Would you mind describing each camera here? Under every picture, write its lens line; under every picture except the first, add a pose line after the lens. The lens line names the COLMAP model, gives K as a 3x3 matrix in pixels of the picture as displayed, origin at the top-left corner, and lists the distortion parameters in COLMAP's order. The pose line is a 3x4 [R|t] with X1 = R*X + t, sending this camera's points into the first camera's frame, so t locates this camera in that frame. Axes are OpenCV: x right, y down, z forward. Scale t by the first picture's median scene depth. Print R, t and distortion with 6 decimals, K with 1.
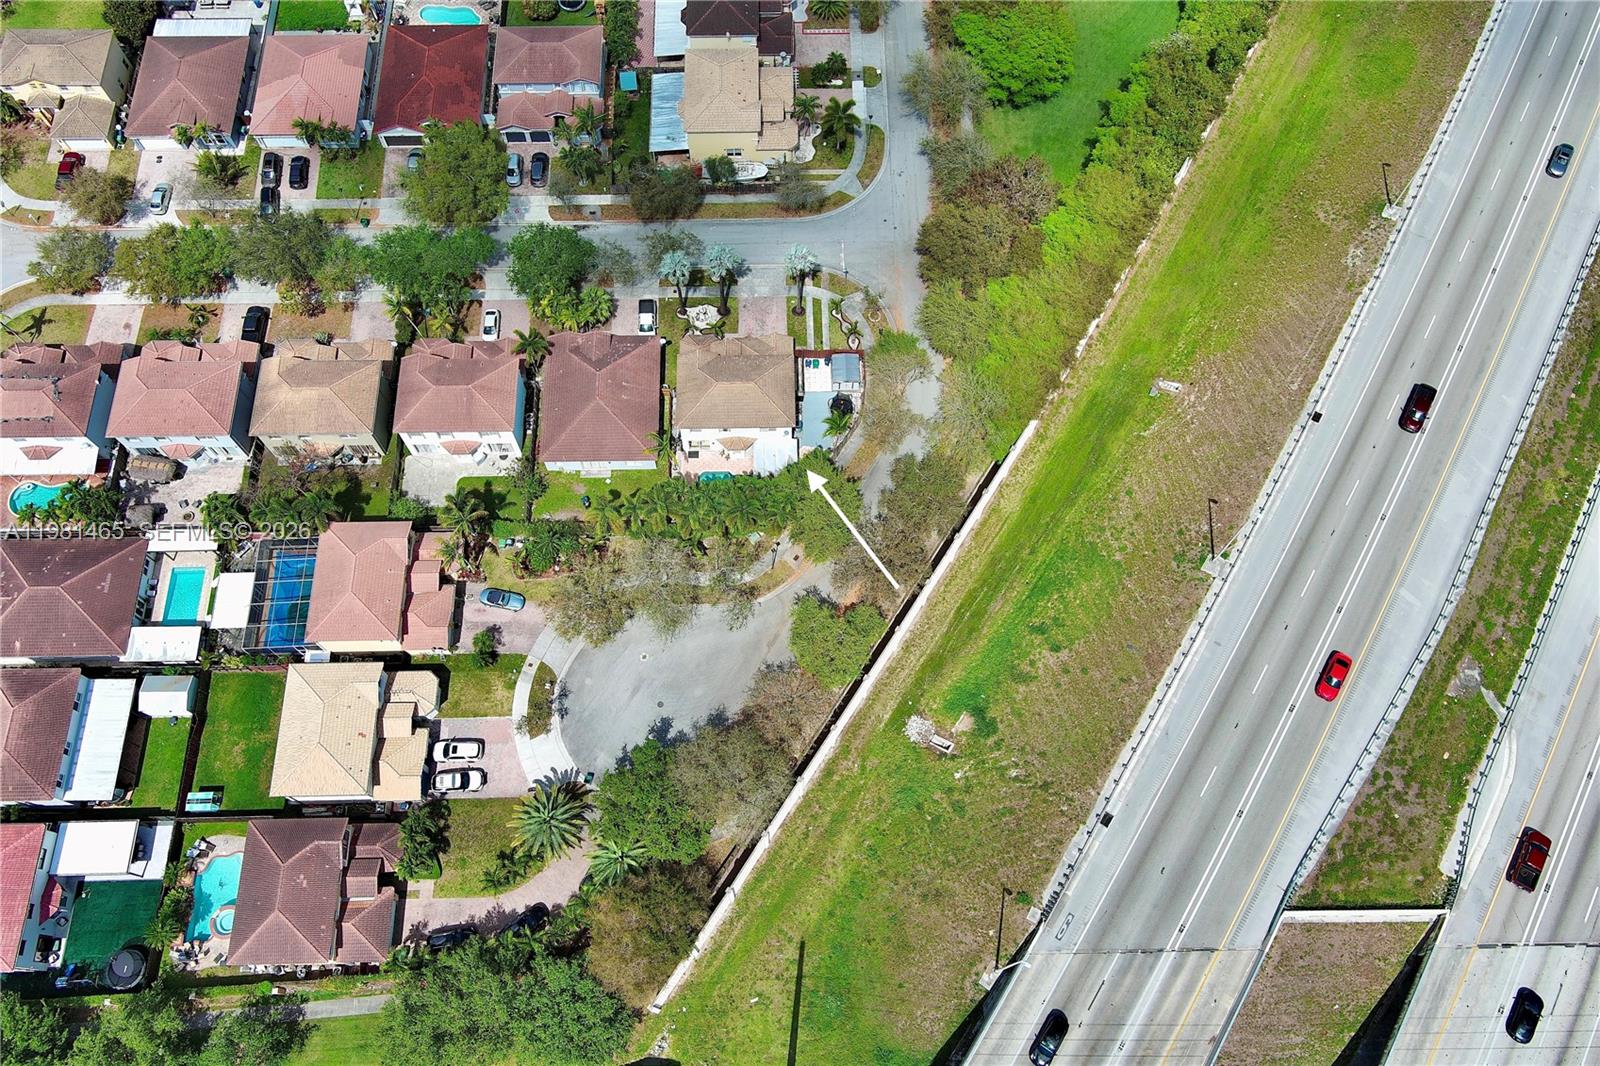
lens RADIAL K [[1241.1, 0, 799.0], [0, 1241.1, 537.1], [0, 0, 1]] dist [0.021397, -0.019956]
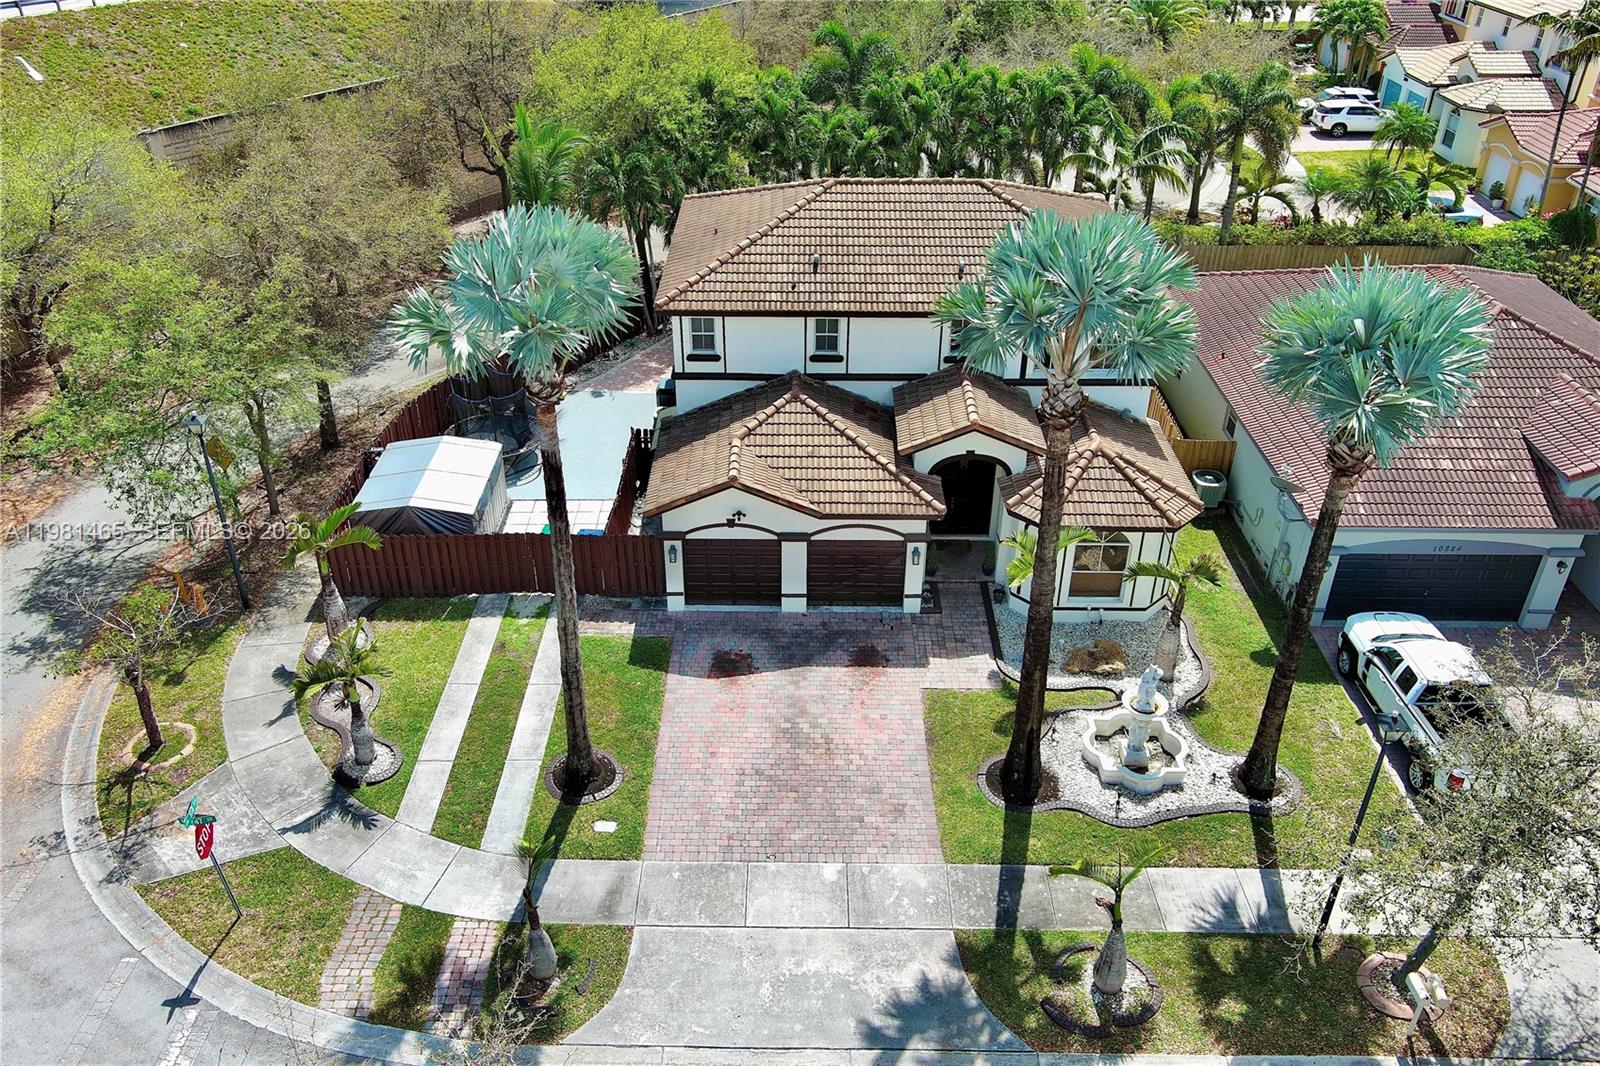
lens RADIAL K [[1241.1, 0, 796.6], [0, 1241.1, 530.3], [0, 0, 1]] dist [0.021397, -0.019956]
pose [[-0.999497, -0.027203, 0.016295, -0.036864], [0.020263, -0.152650, 0.988073, -0.400732], [-0.024392, 0.987906, 0.153124, 1.085675]]
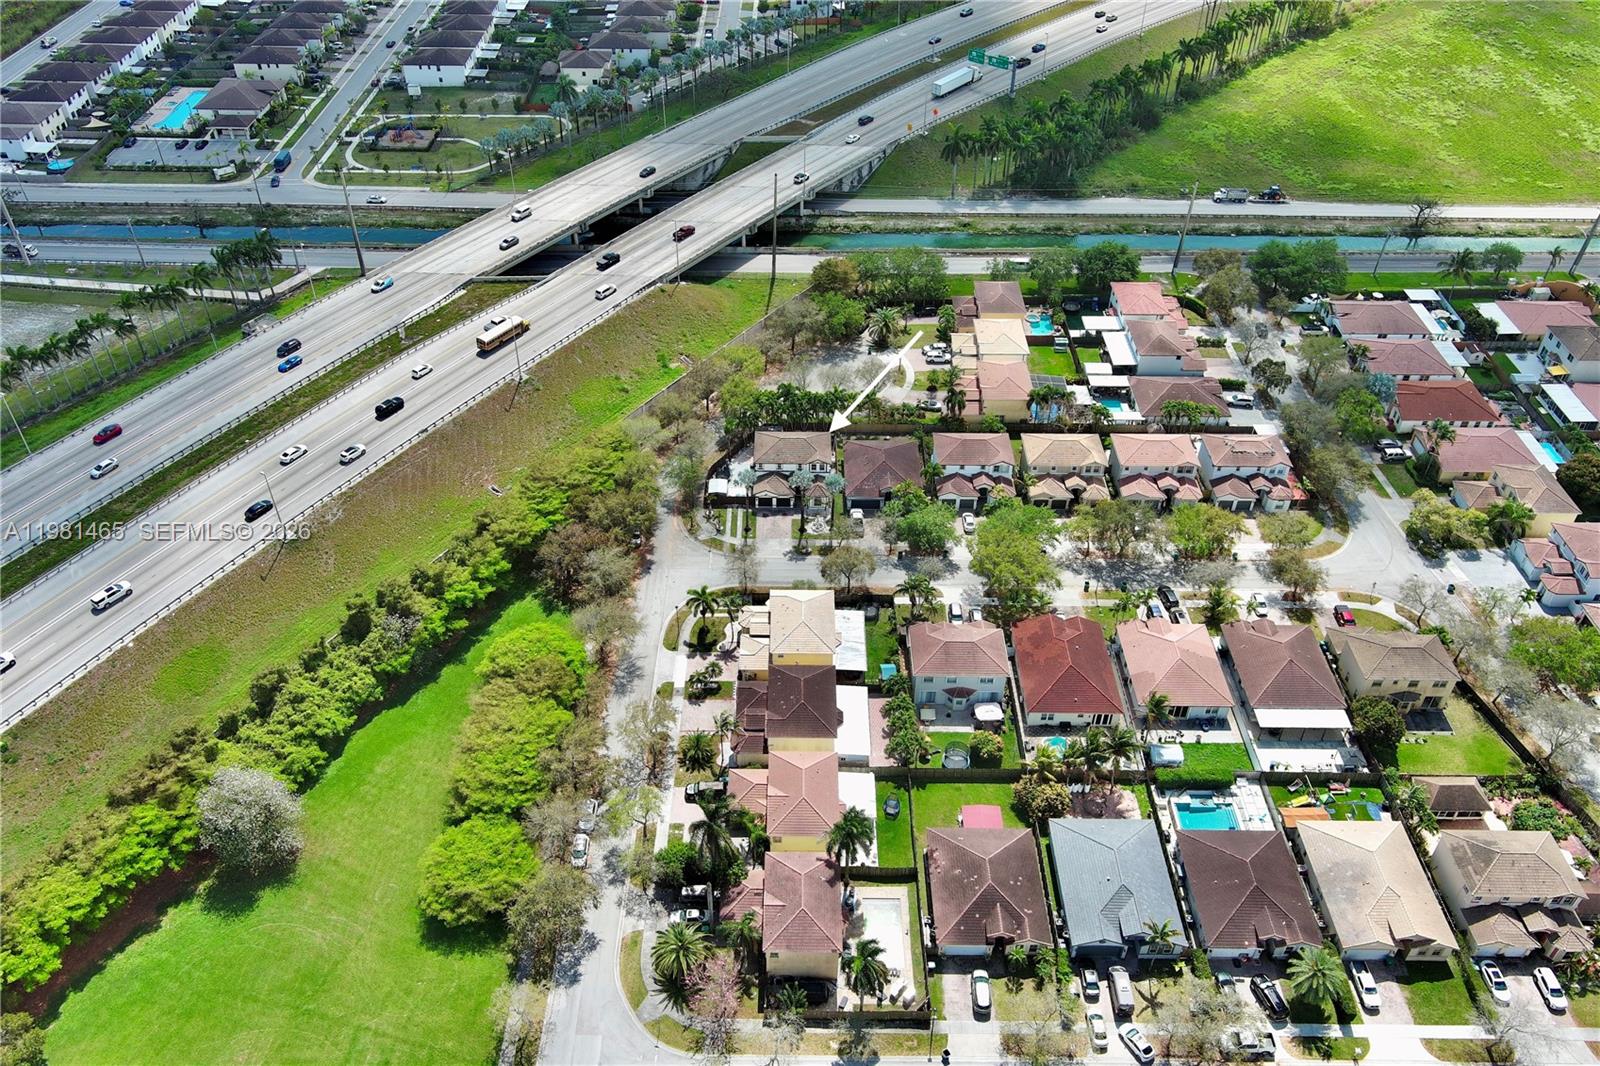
lens RADIAL K [[1241.1, 0, 787.7], [0, 1241.1, 535.8], [0, 0, 1]] dist [0.021397, -0.019956]
pose [[-0.999541, -0.027430, 0.012888, -0.072072], [0.020113, -0.282237, 0.959134, -1.725635], [-0.022672, 0.958953, 0.282659, 0.716151]]
